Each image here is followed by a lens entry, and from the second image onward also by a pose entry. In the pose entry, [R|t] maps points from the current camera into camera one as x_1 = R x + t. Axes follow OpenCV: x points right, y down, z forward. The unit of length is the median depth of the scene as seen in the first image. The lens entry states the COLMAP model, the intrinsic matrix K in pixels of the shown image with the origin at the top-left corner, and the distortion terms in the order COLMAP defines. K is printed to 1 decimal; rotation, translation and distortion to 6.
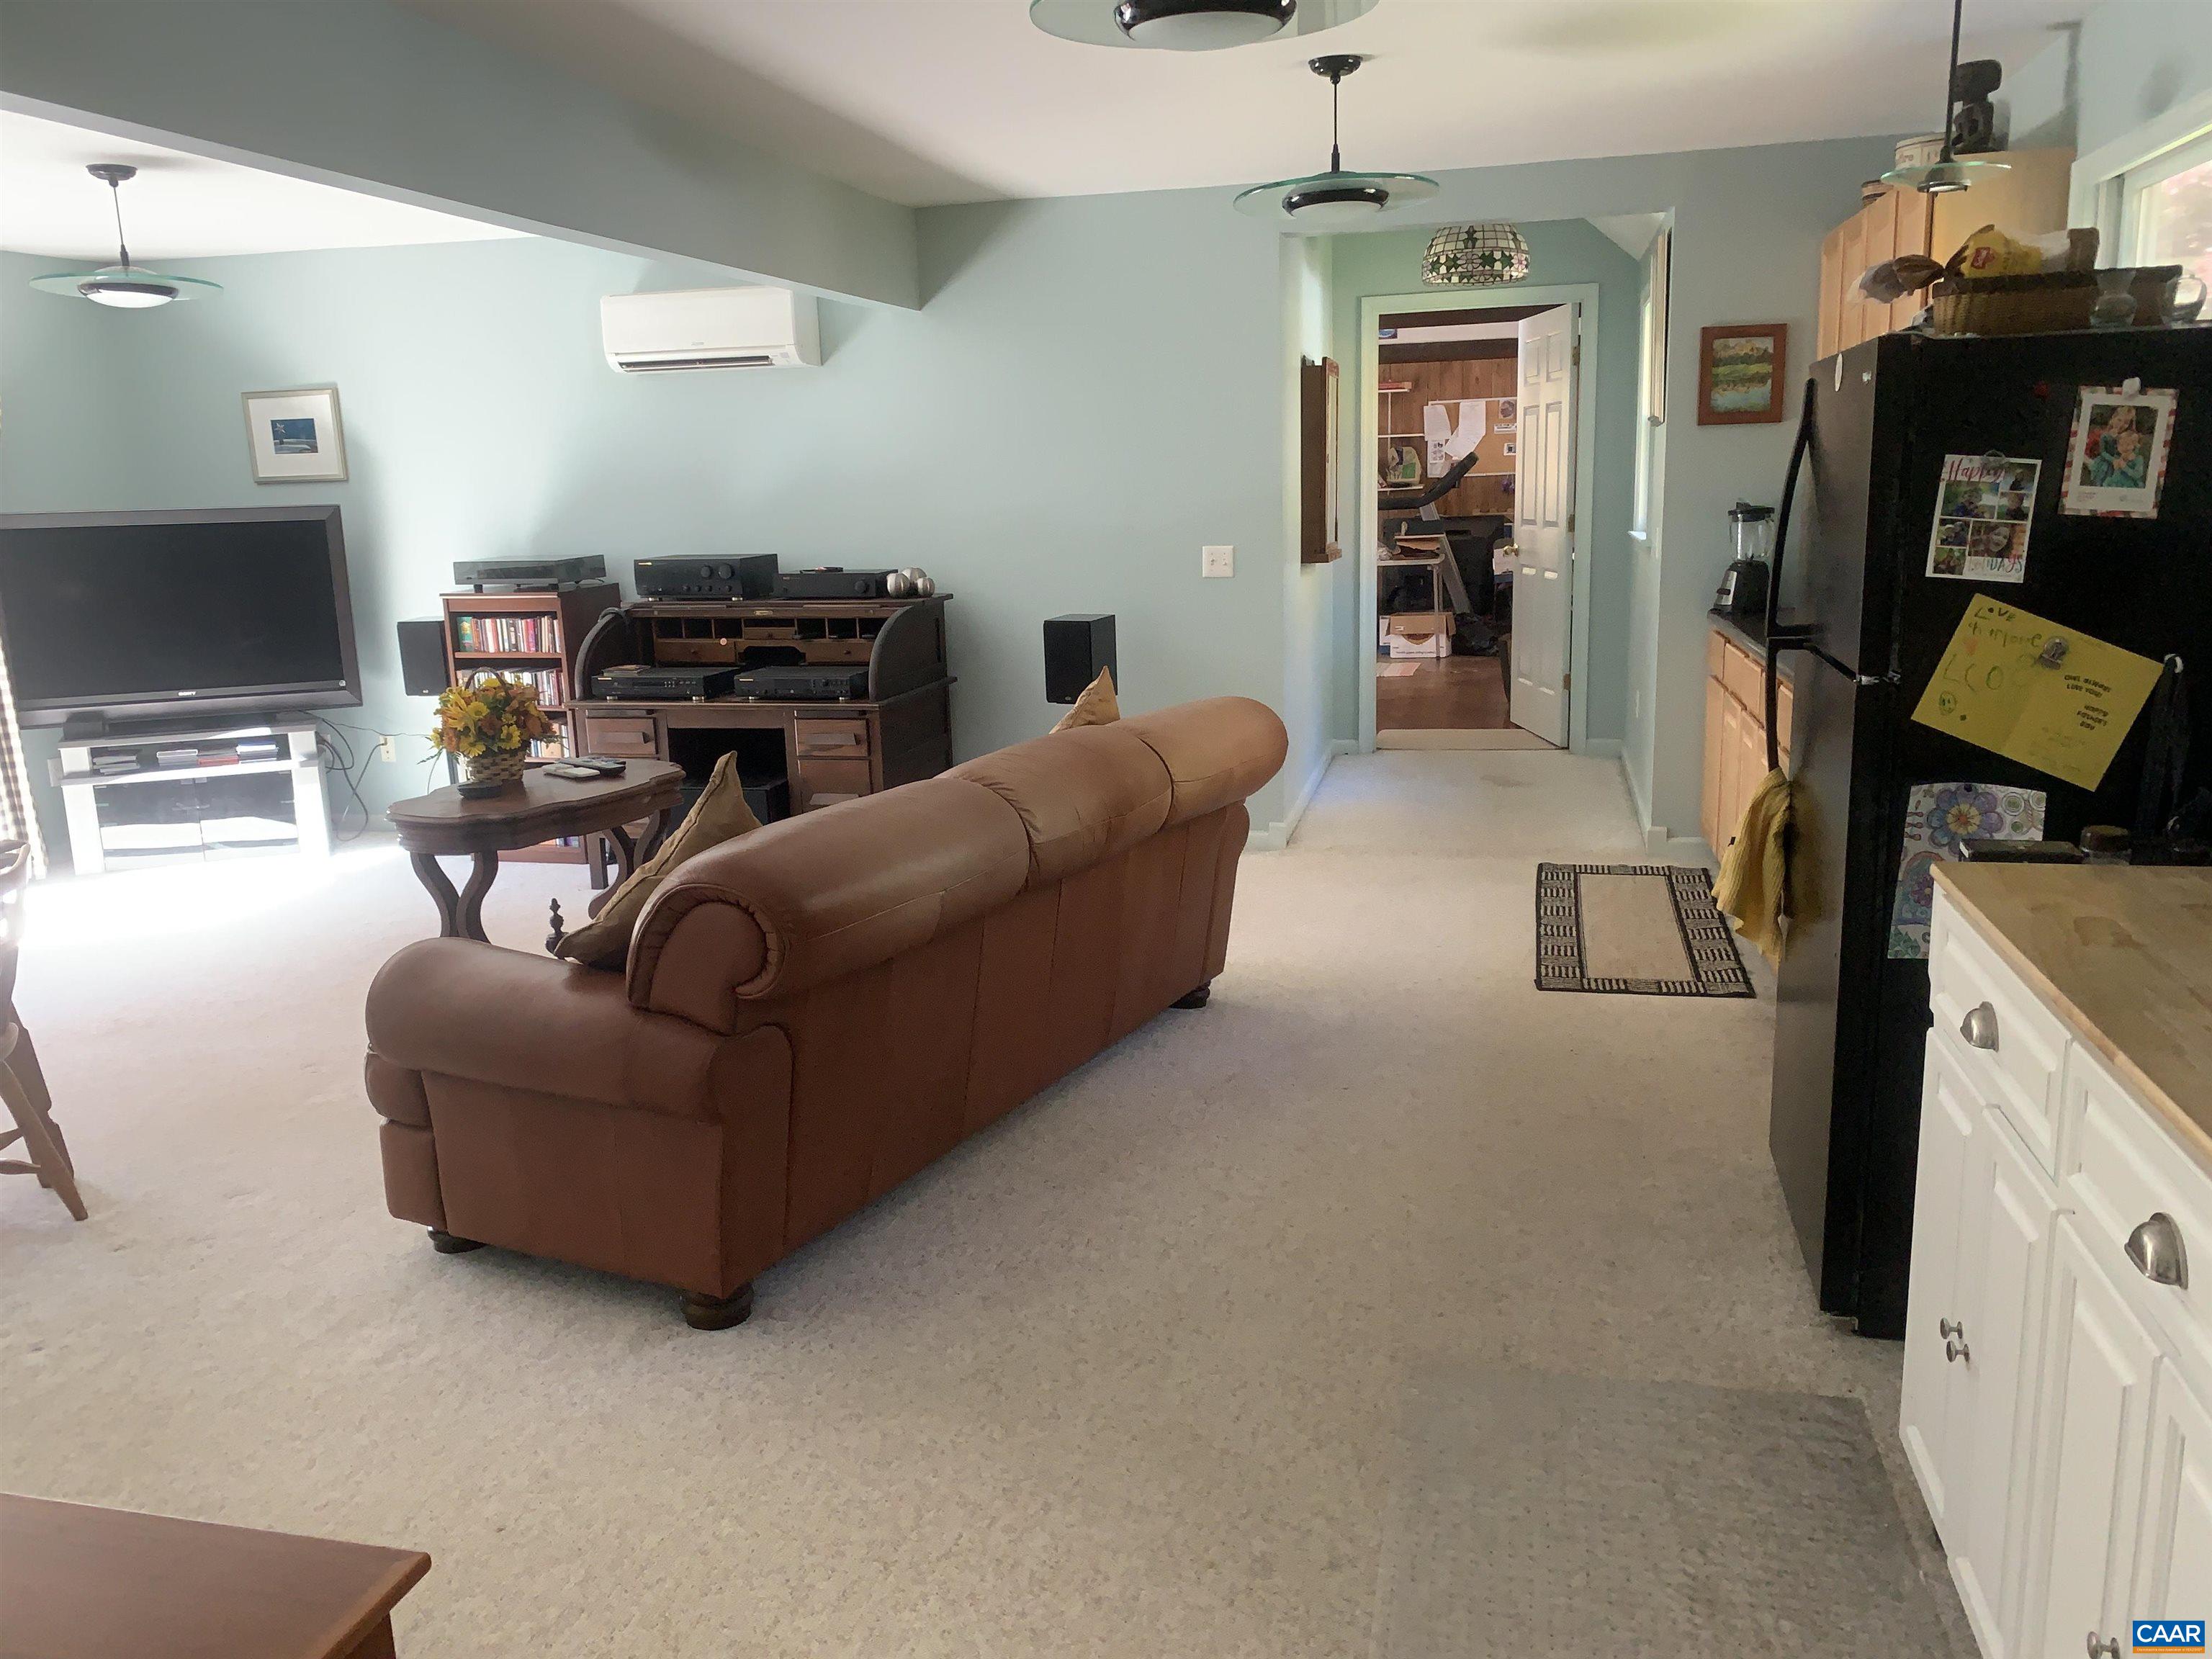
lens RADIAL K [[1708.0, 0, 1132.5], [0, 1708.0, 879.7], [0, 0, 1]] dist [0.033838, -0.054228]
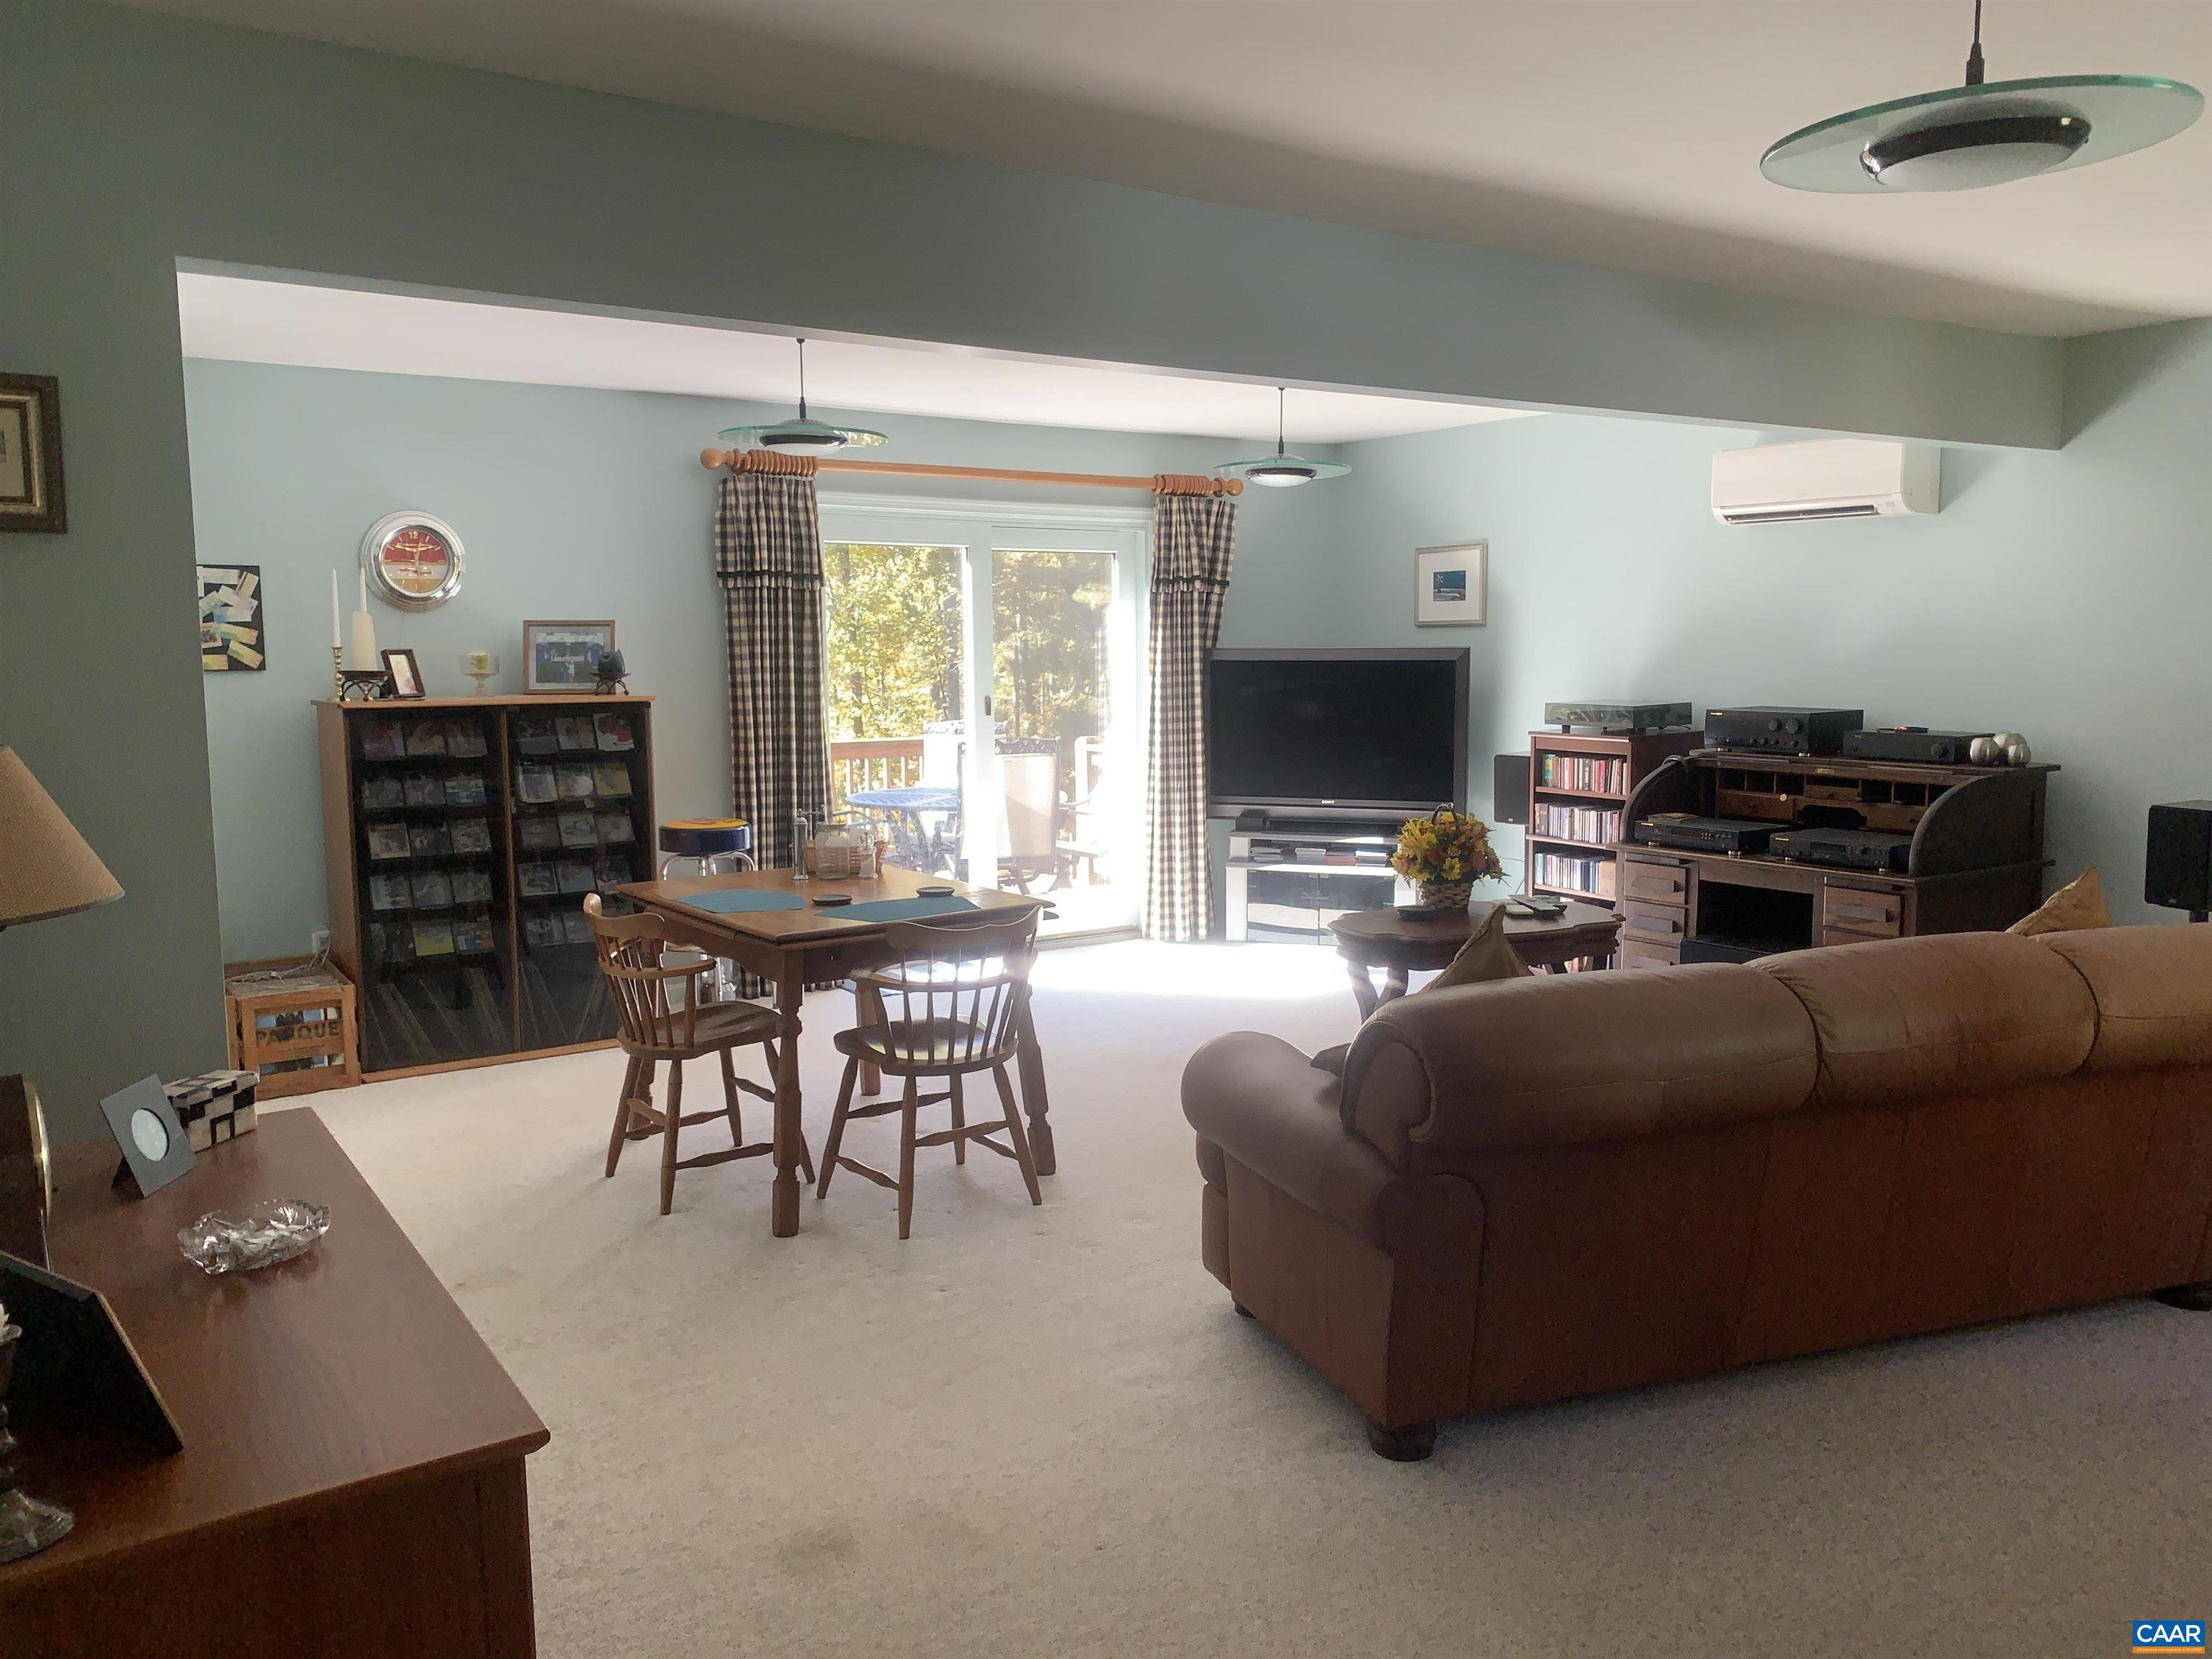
lens RADIAL K [[1708.0, 0, 1058.0], [0, 1708.0, 846.9], [0, 0, 1]] dist [0.033838, -0.054228]
pose [[0.721425, 0.106853, -0.684199, 0.129646], [-0.170789, 0.984958, -0.026257, -0.017619], [0.671102, 0.135796, 0.728822, 0.032204]]
